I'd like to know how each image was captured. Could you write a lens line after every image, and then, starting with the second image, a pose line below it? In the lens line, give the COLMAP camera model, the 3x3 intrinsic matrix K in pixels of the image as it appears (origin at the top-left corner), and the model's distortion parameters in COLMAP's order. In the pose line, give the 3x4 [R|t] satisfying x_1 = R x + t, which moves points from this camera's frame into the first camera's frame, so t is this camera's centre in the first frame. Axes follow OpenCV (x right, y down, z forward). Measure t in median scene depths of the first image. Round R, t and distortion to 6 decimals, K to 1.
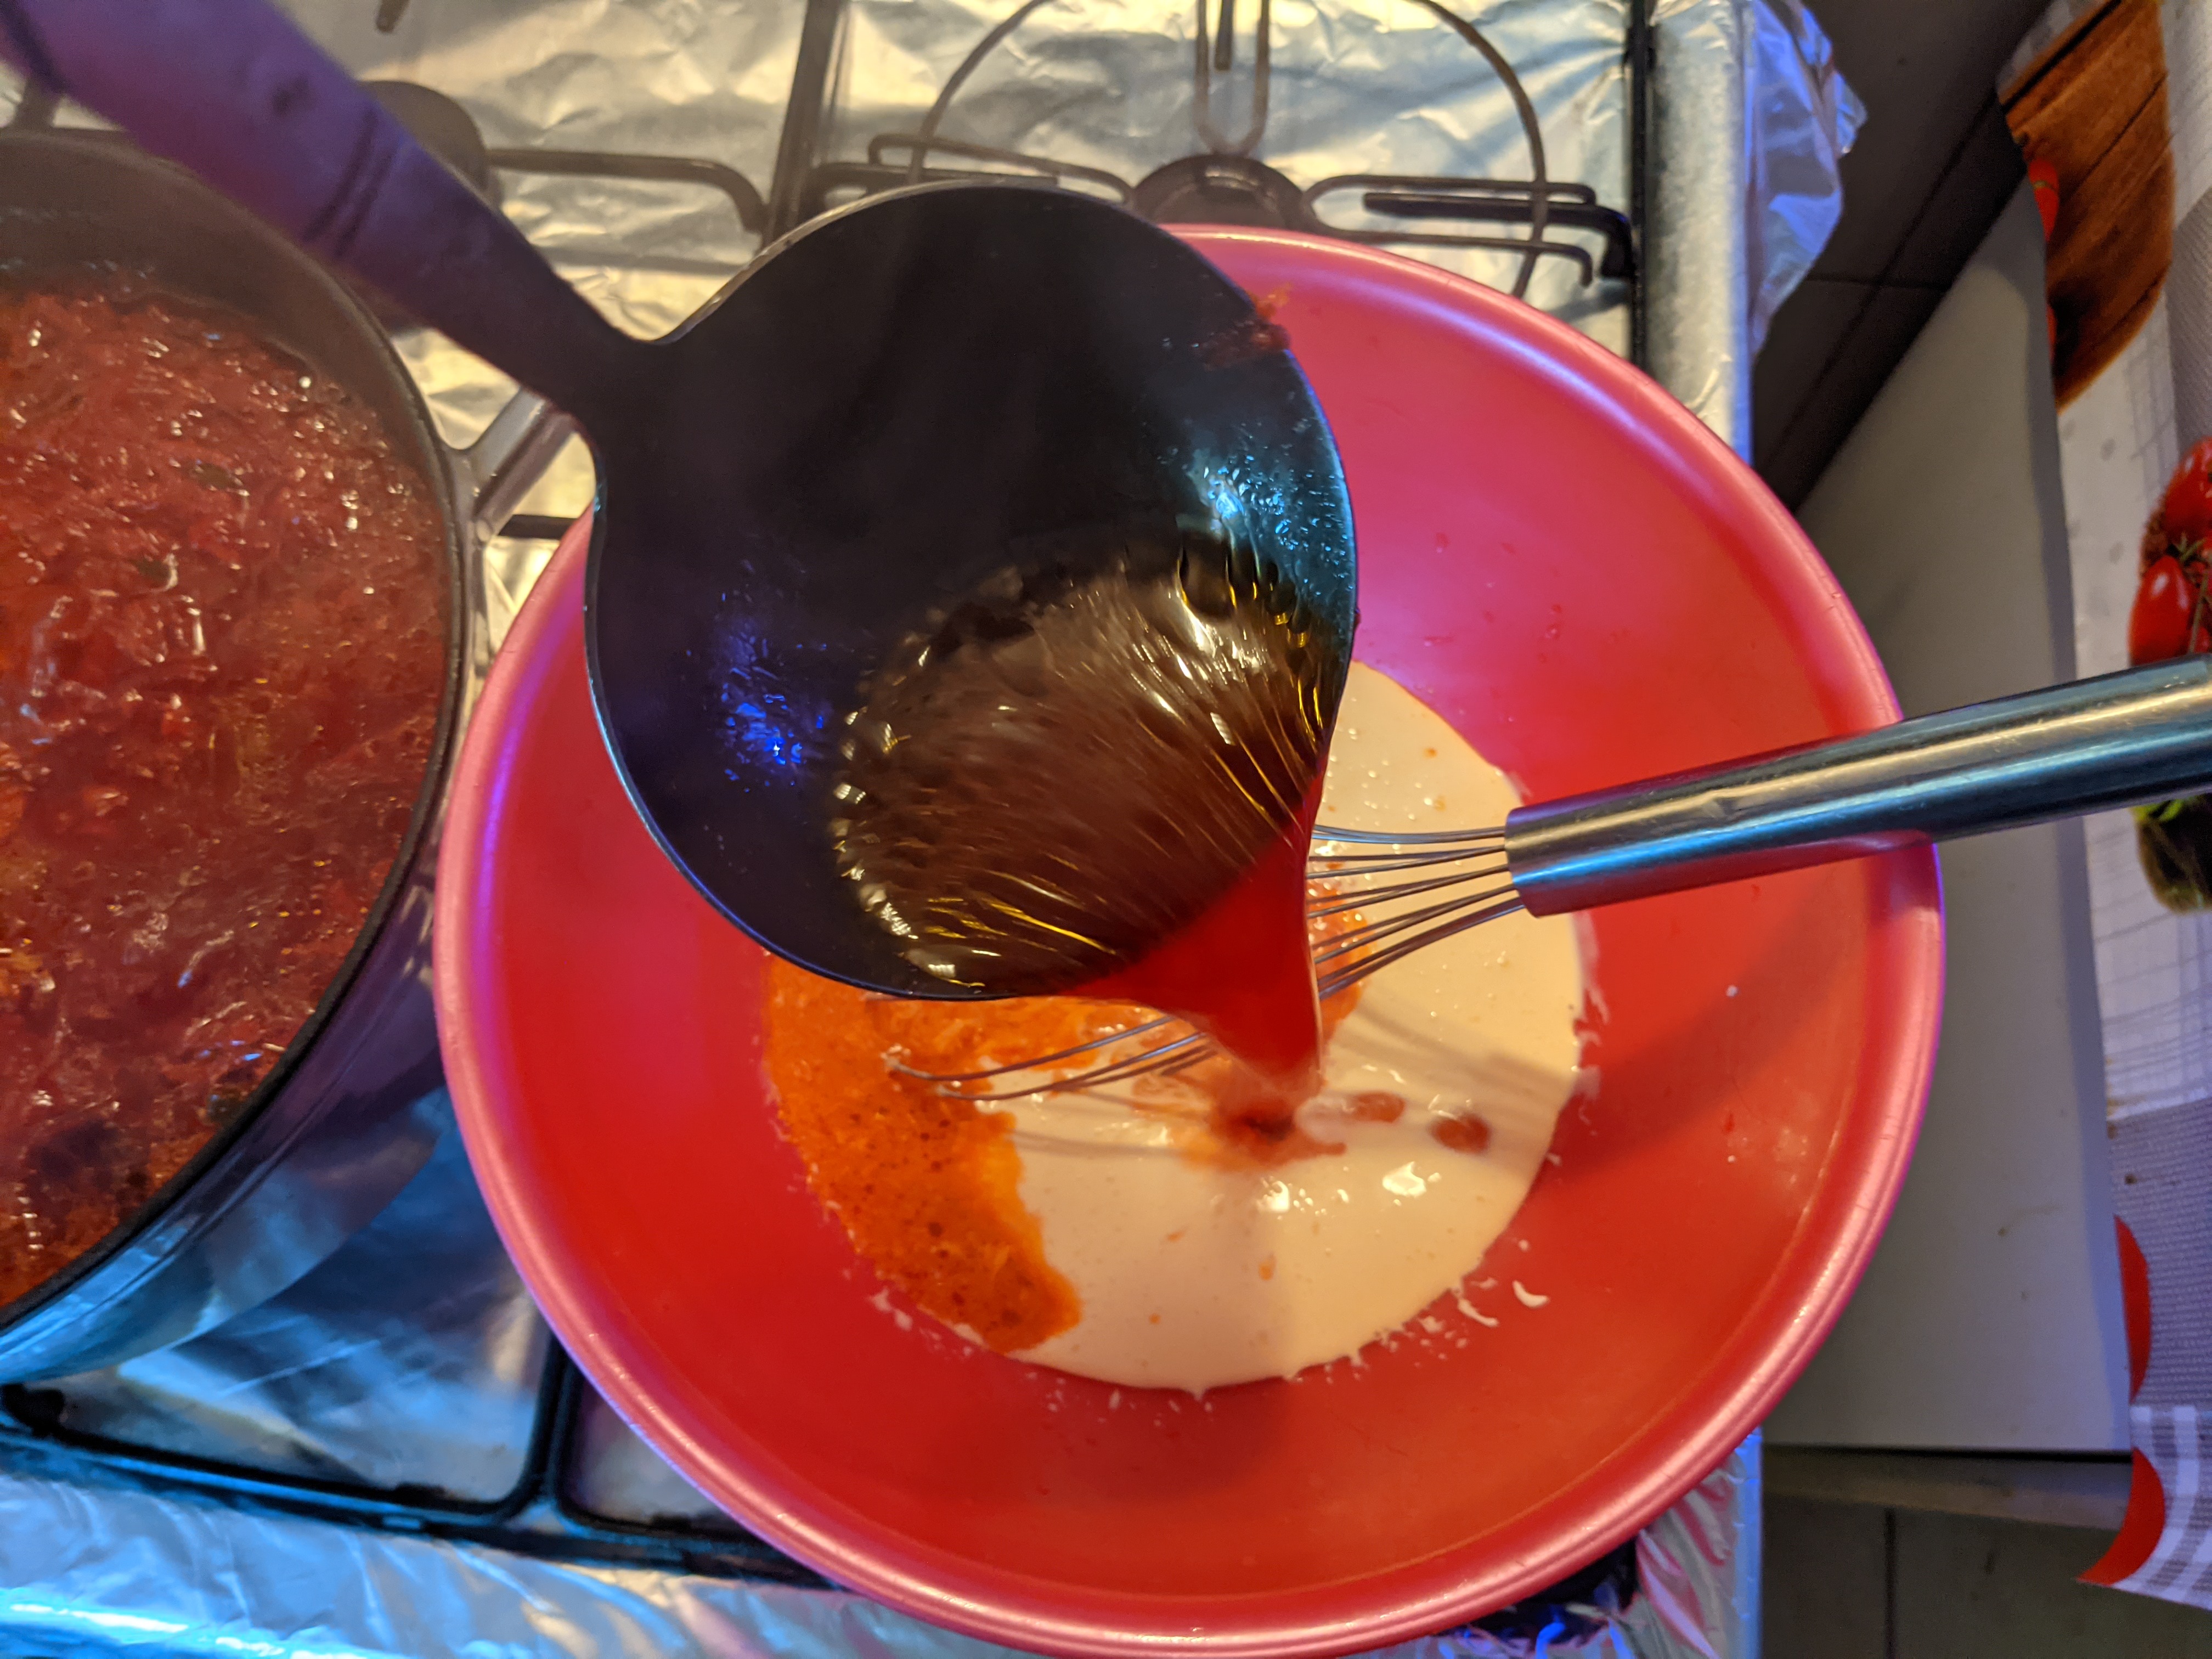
lens RADIAL K [[1769.9, 0, 1142.2], [0, 1769.9, 824.4], [0, 0, 1]] dist [0.005032, -0.058680]
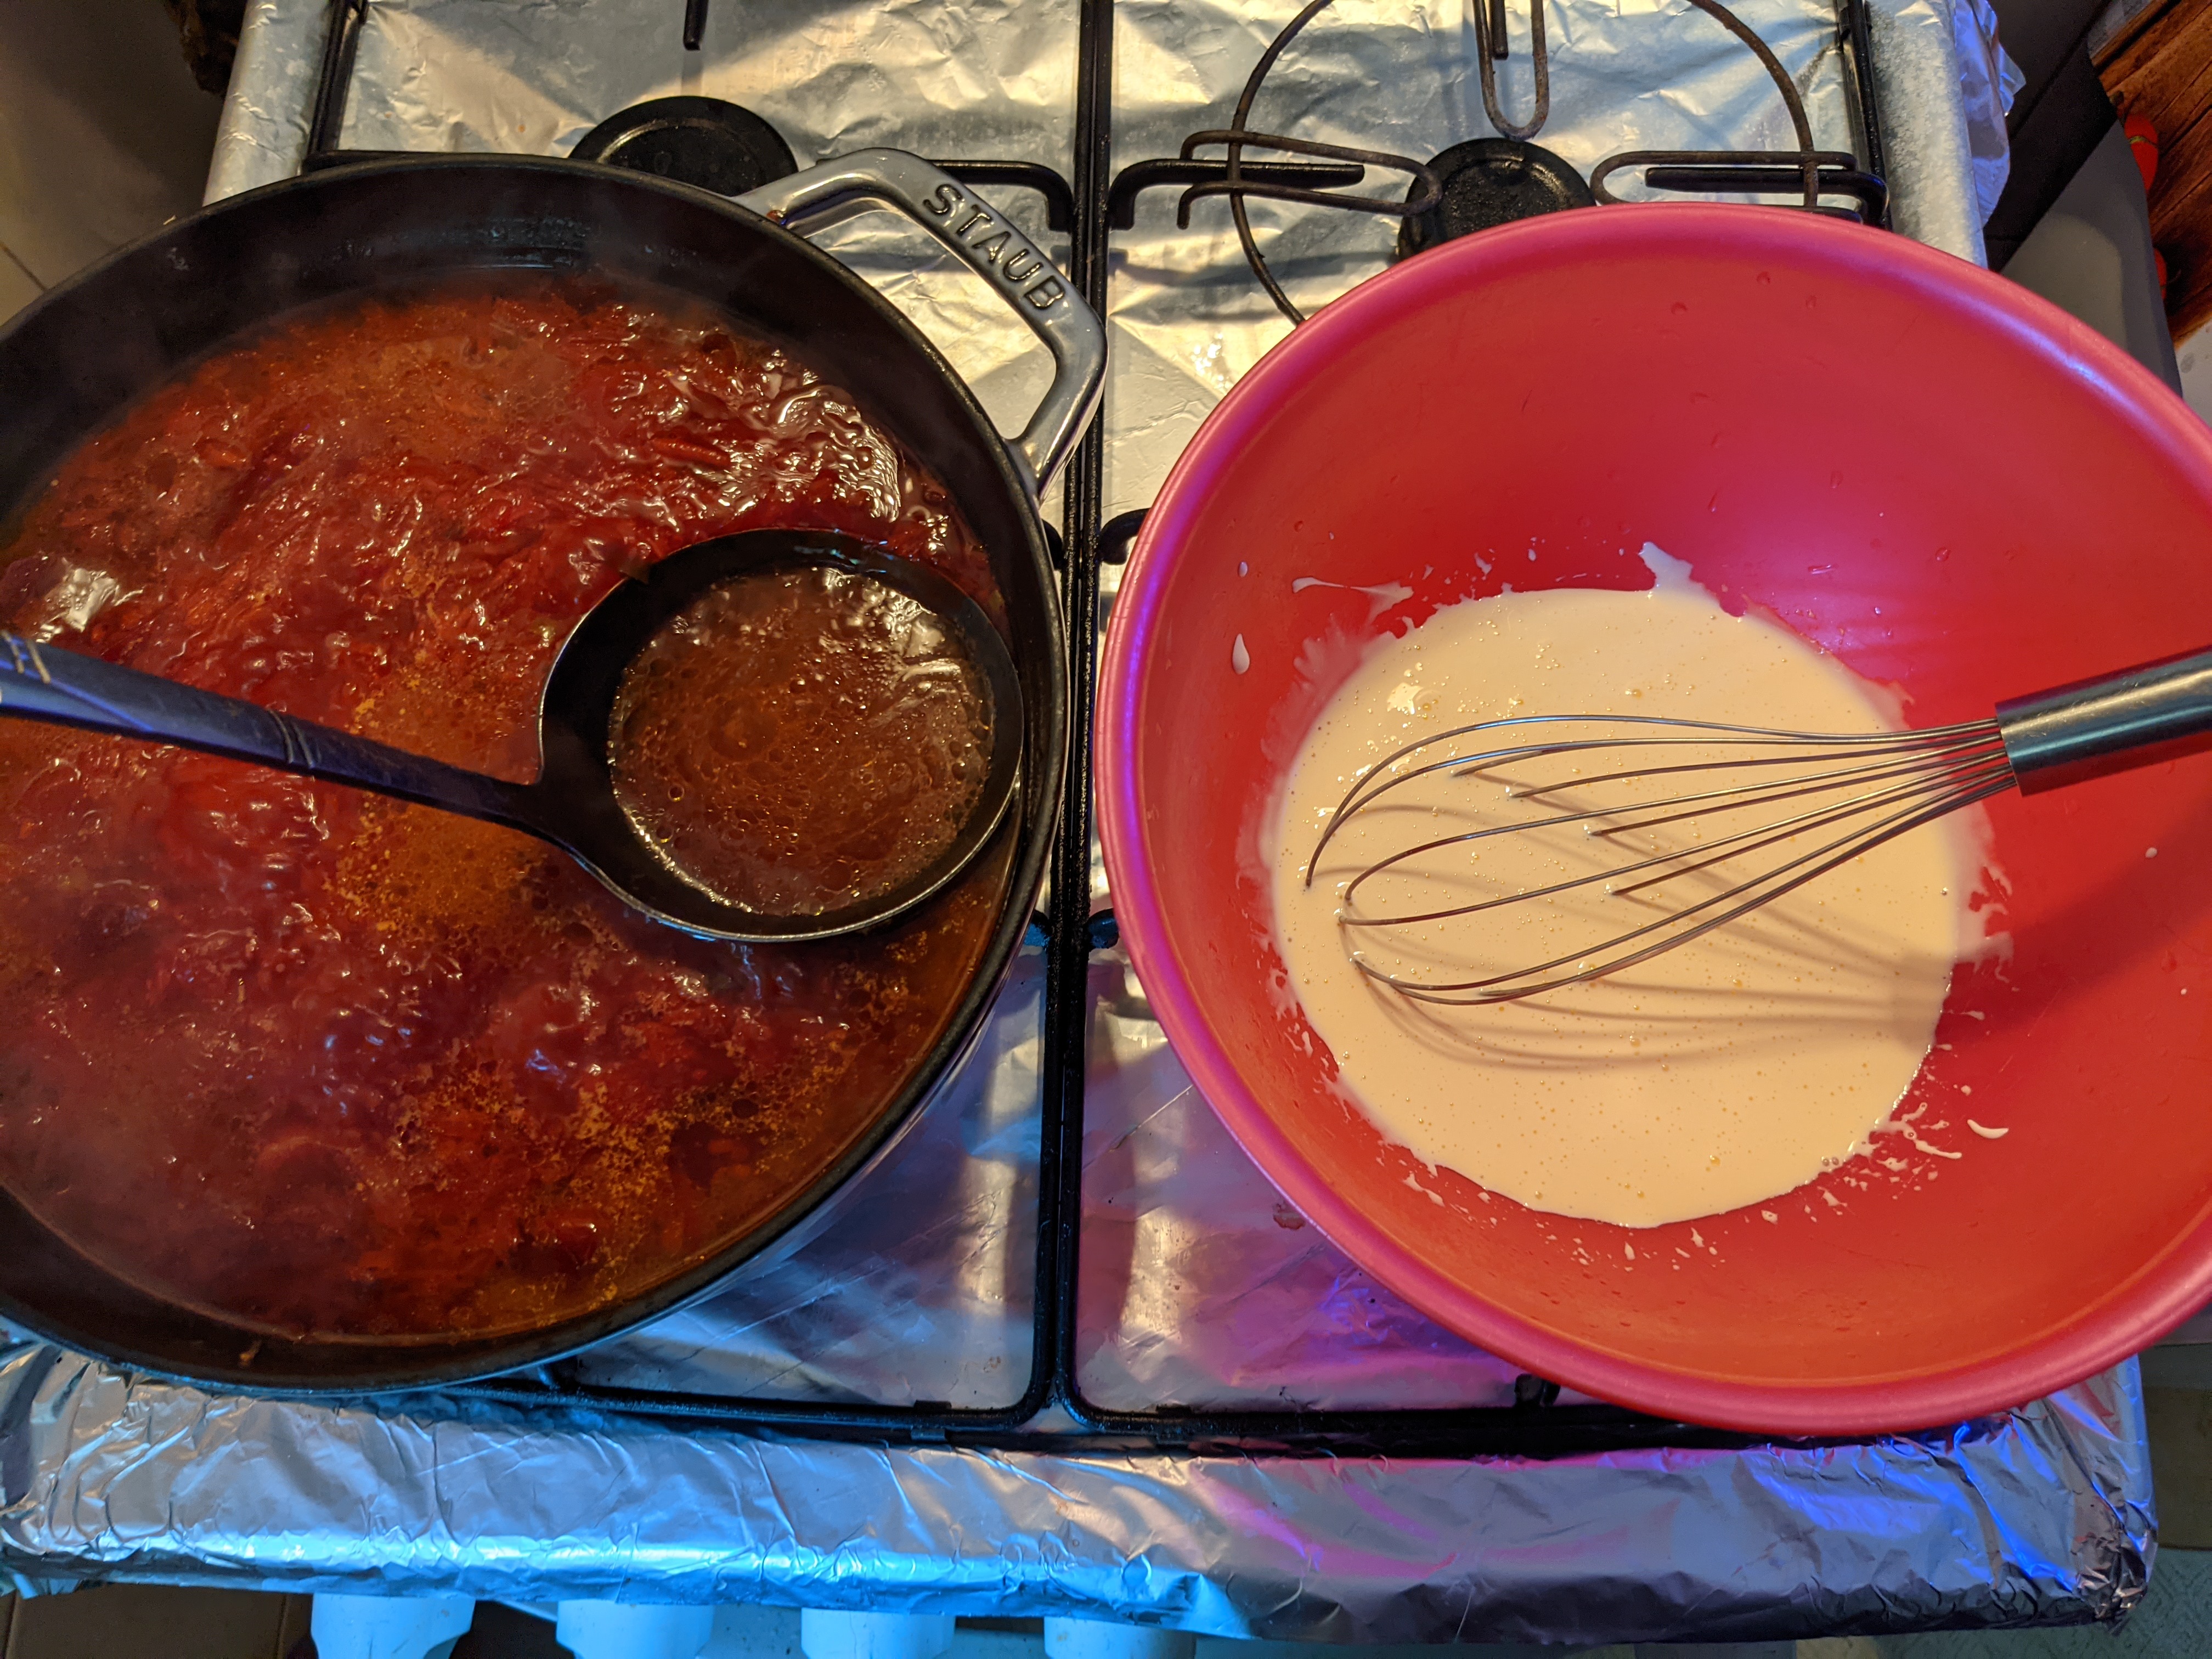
lens RADIAL K [[1765.1, 0, 1104.8], [0, 1765.1, 869.7], [0, 0, 1]] dist [0.006529, -0.058161]
pose [[0.995800, -0.067834, 0.061489, -0.290405], [0.065947, 0.997303, 0.032225, 0.016247], [-0.063509, -0.028034, 0.997587, -0.070716]]
